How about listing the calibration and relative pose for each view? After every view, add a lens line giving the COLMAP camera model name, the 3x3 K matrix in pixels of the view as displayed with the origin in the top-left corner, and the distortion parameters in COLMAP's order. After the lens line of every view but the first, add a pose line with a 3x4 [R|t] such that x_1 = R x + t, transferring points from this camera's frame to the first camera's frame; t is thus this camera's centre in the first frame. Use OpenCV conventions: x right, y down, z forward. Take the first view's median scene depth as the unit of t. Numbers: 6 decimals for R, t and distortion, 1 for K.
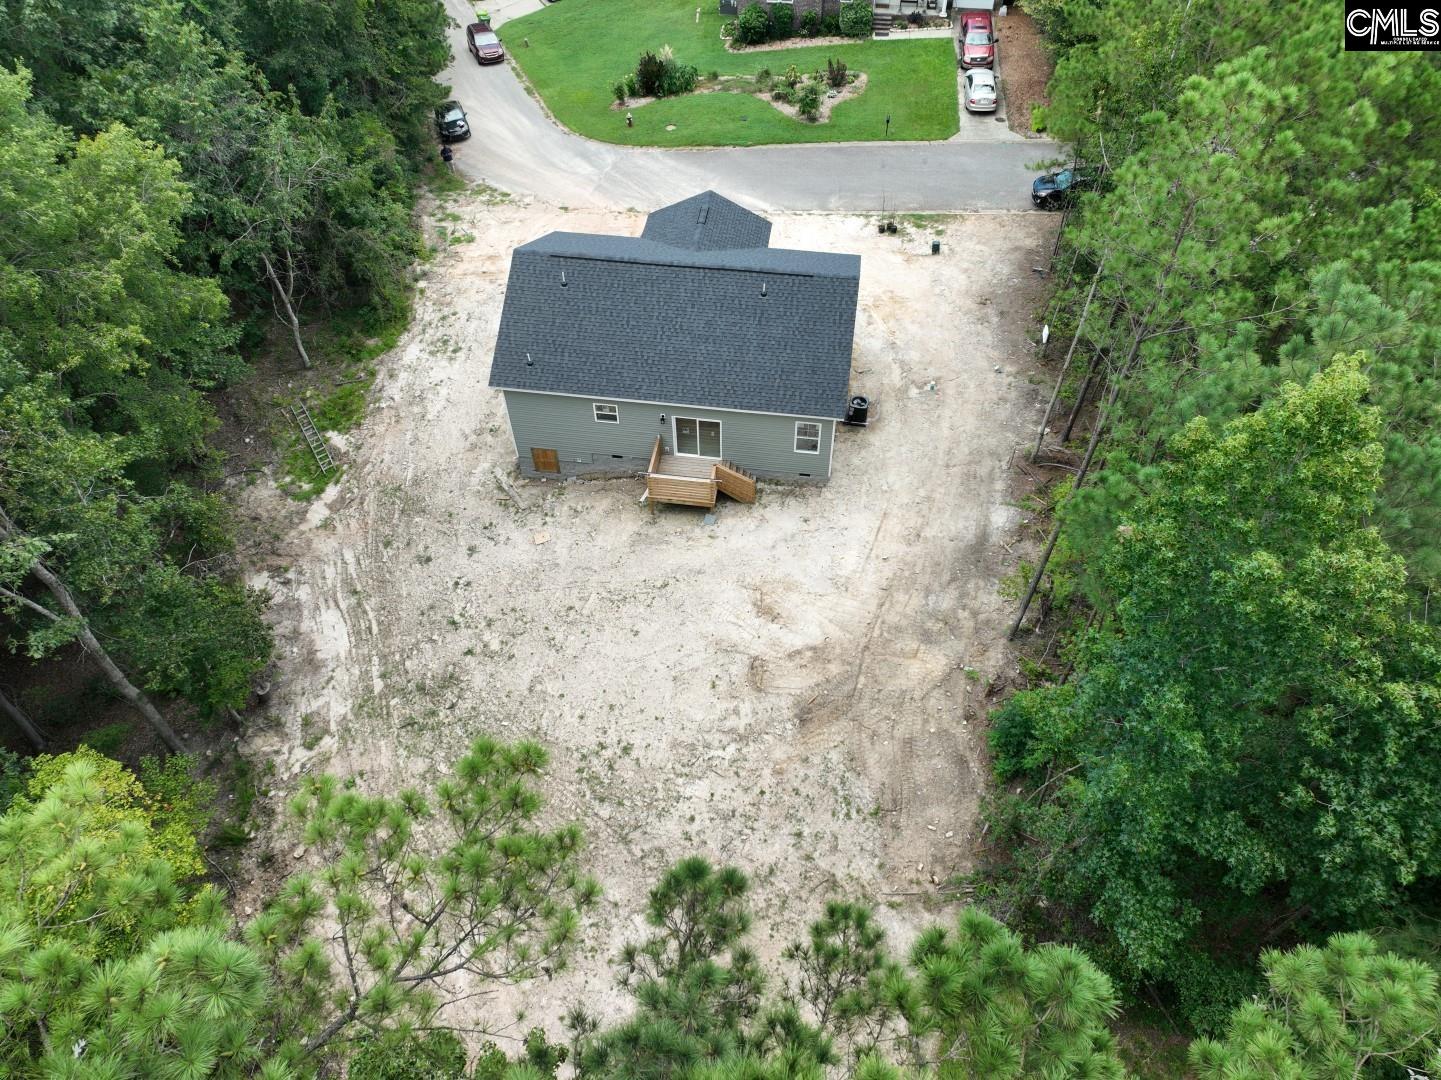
lens RADIAL K [[1010.8, 0, 728.8], [0, 1010.8, 539.3], [0, 0, 1]] dist [0.001325, 0.007967]
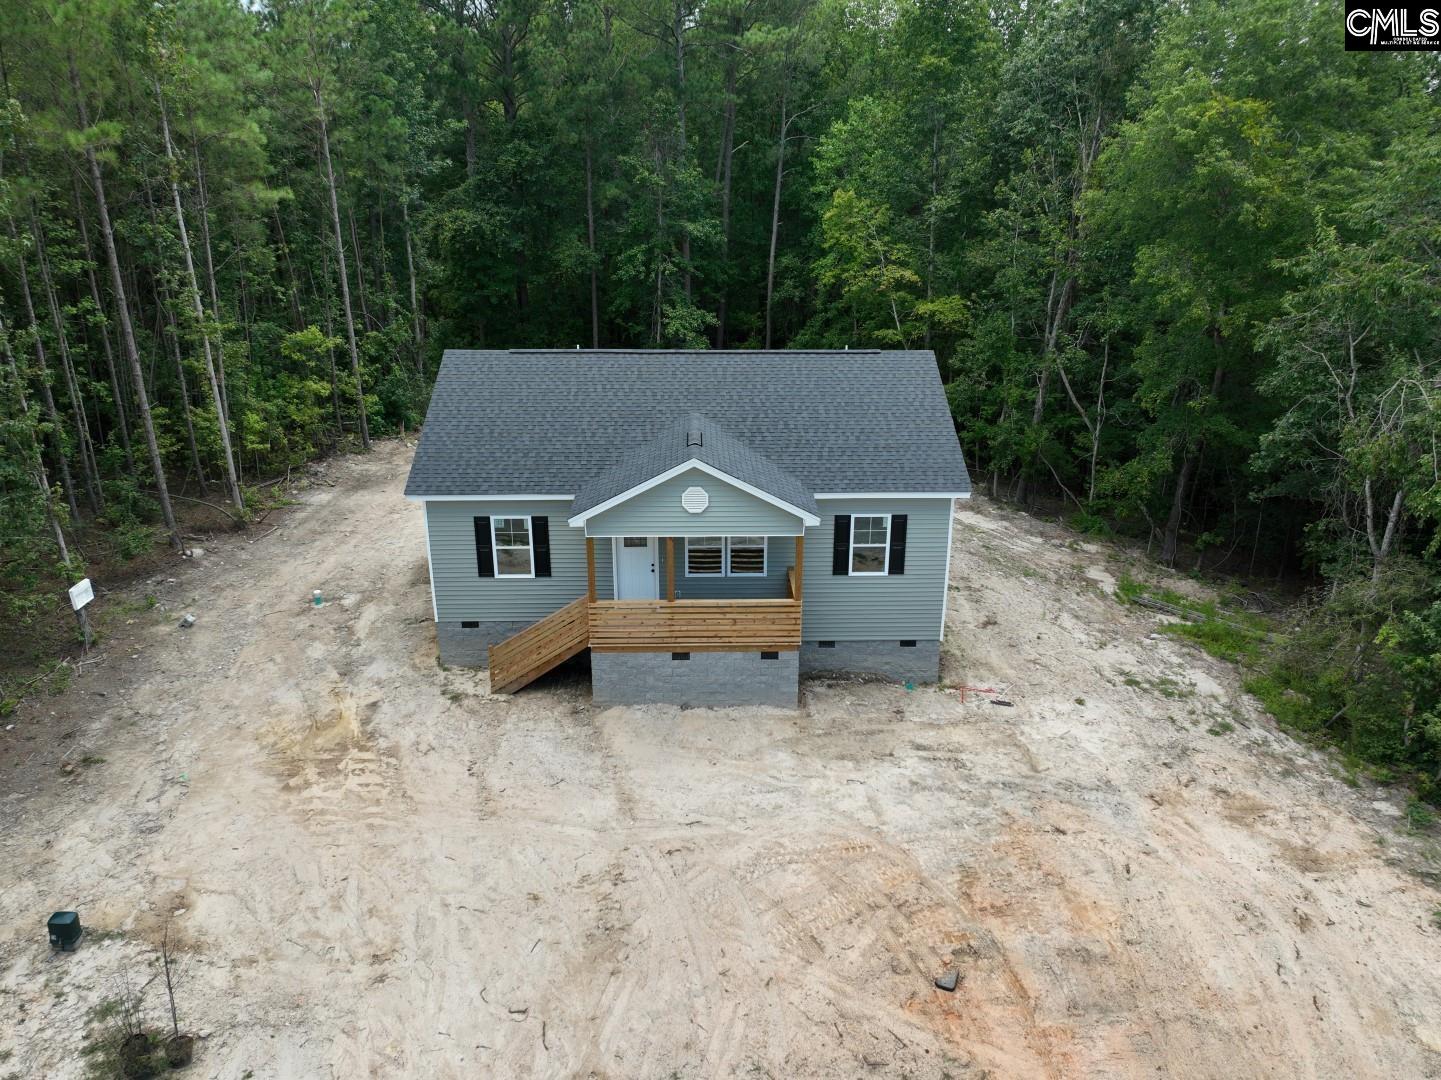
lens RADIAL K [[1010.8, 0, 728.8], [0, 1010.8, 539.3], [0, 0, 1]] dist [0.001325, 0.007967]
pose [[-0.985682, 0.057690, -0.158437, 0.048021], [-0.128809, 0.348721, 0.928333, -0.855747], [0.108806, 0.935449, -0.336297, 1.306288]]
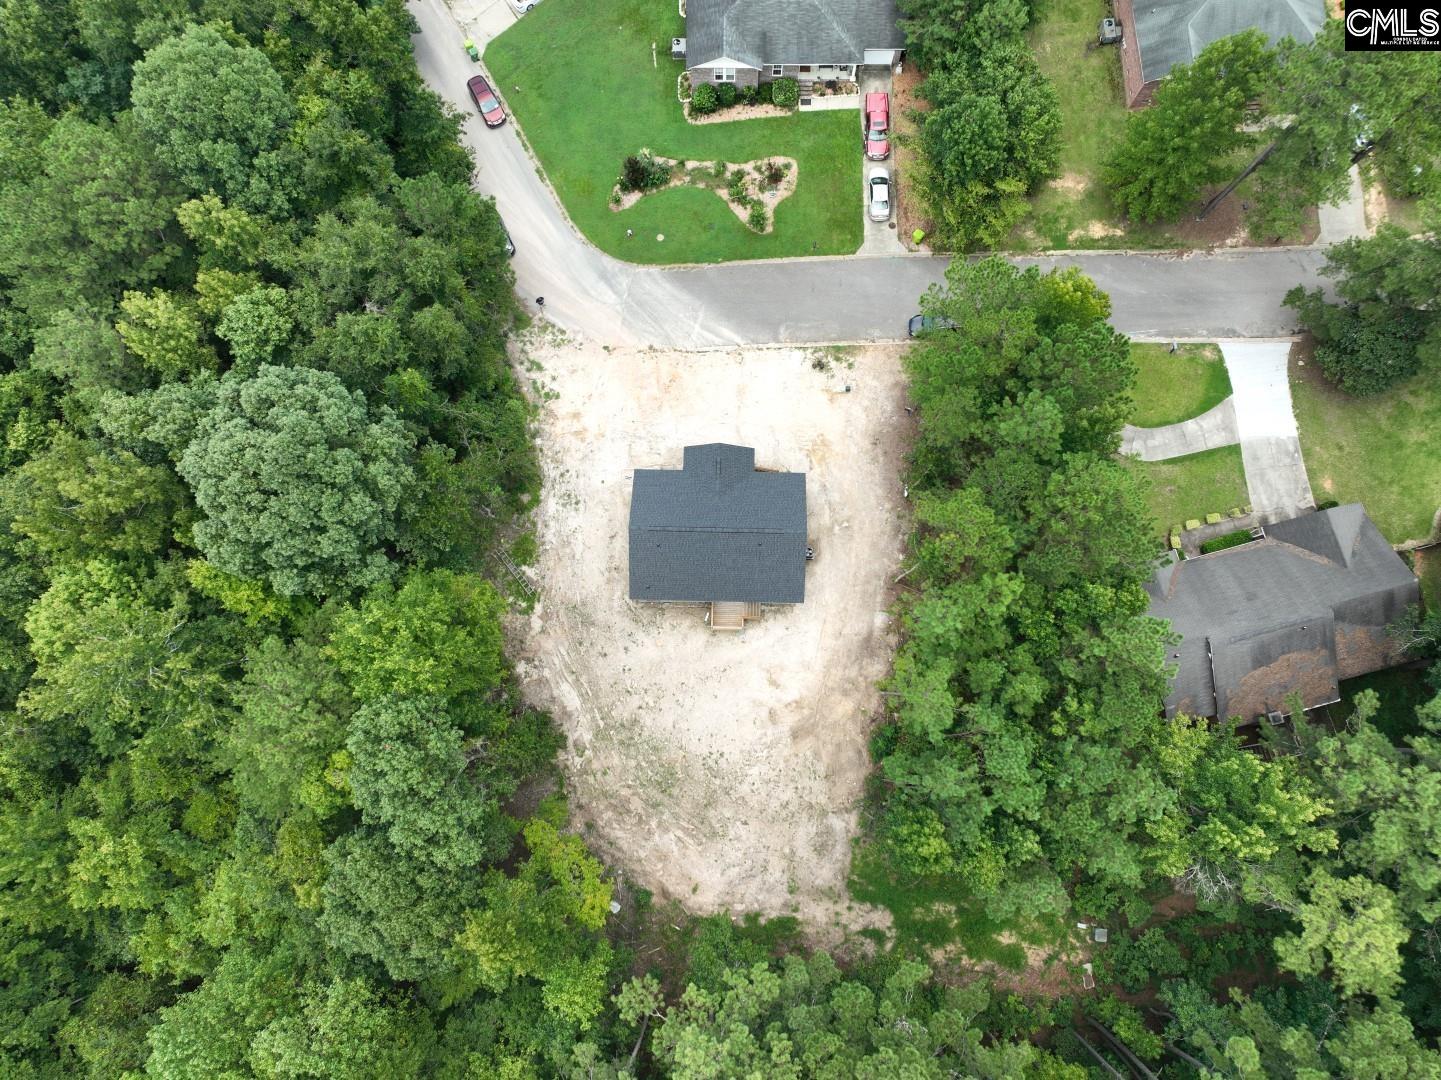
lens RADIAL K [[1010.8, 0, 728.8], [0, 1010.8, 539.3], [0, 0, 1]] dist [0.001325, 0.007967]
pose [[0.993334, -0.113628, 0.019384, -0.060189], [0.088463, 0.859279, 0.503800, -1.185468], [-0.073902, -0.498727, 0.863603, -0.672447]]
